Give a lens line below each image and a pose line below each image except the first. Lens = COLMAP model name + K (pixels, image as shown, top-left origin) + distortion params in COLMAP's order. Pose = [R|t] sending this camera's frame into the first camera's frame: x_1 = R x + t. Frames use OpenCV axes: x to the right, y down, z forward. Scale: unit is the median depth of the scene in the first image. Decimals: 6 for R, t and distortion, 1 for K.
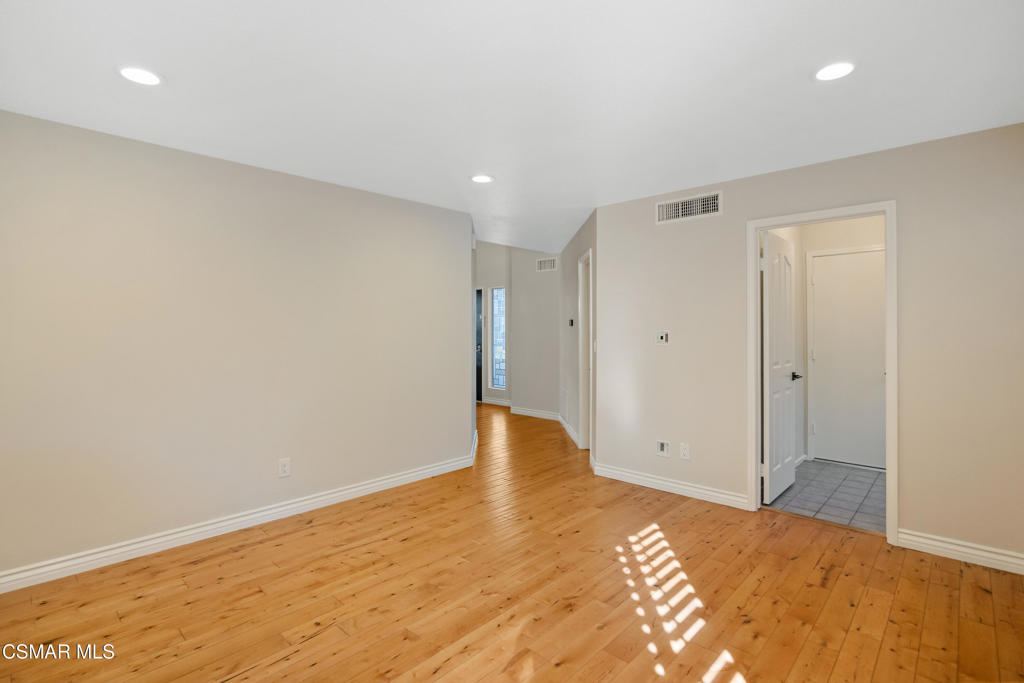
lens RADIAL K [[485.1, 0, 511.8], [0, 485.1, 324.4], [0, 0, 1]] dist [-0.024233, -0.000020]
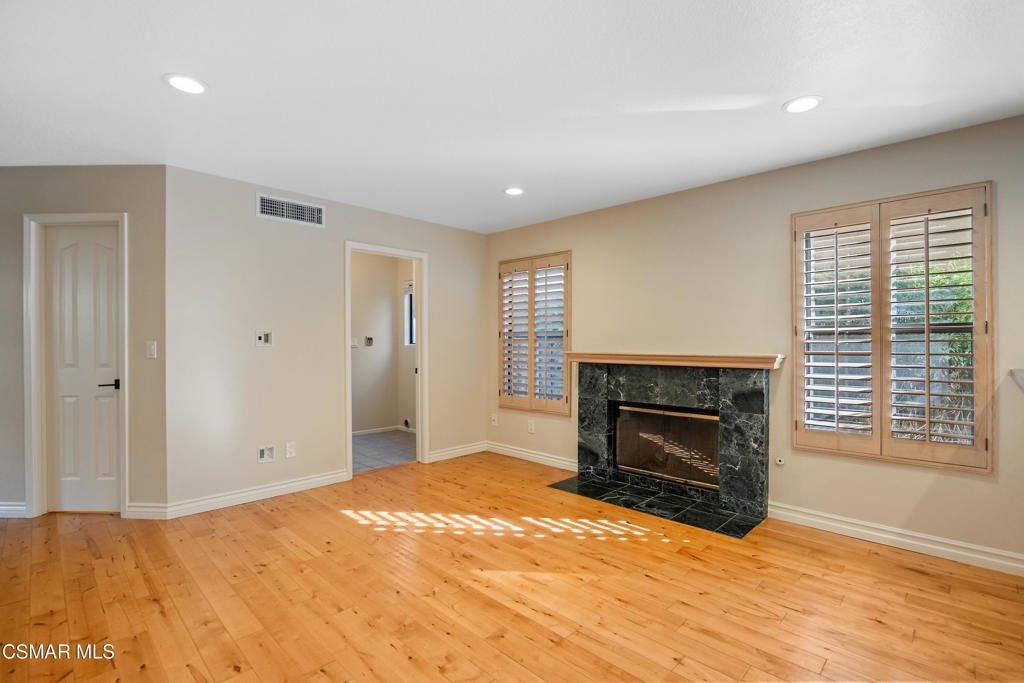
lens RADIAL K [[474.3, 0, 512.0], [0, 474.3, 341.5], [0, 0, 1]] dist [-0.000750, -0.000136]
pose [[0.020416, -0.000365, 0.999792, -0.883092], [-0.013787, 0.999905, 0.000647, 0.039389], [-0.999697, -0.013798, 0.020409, 0.720894]]
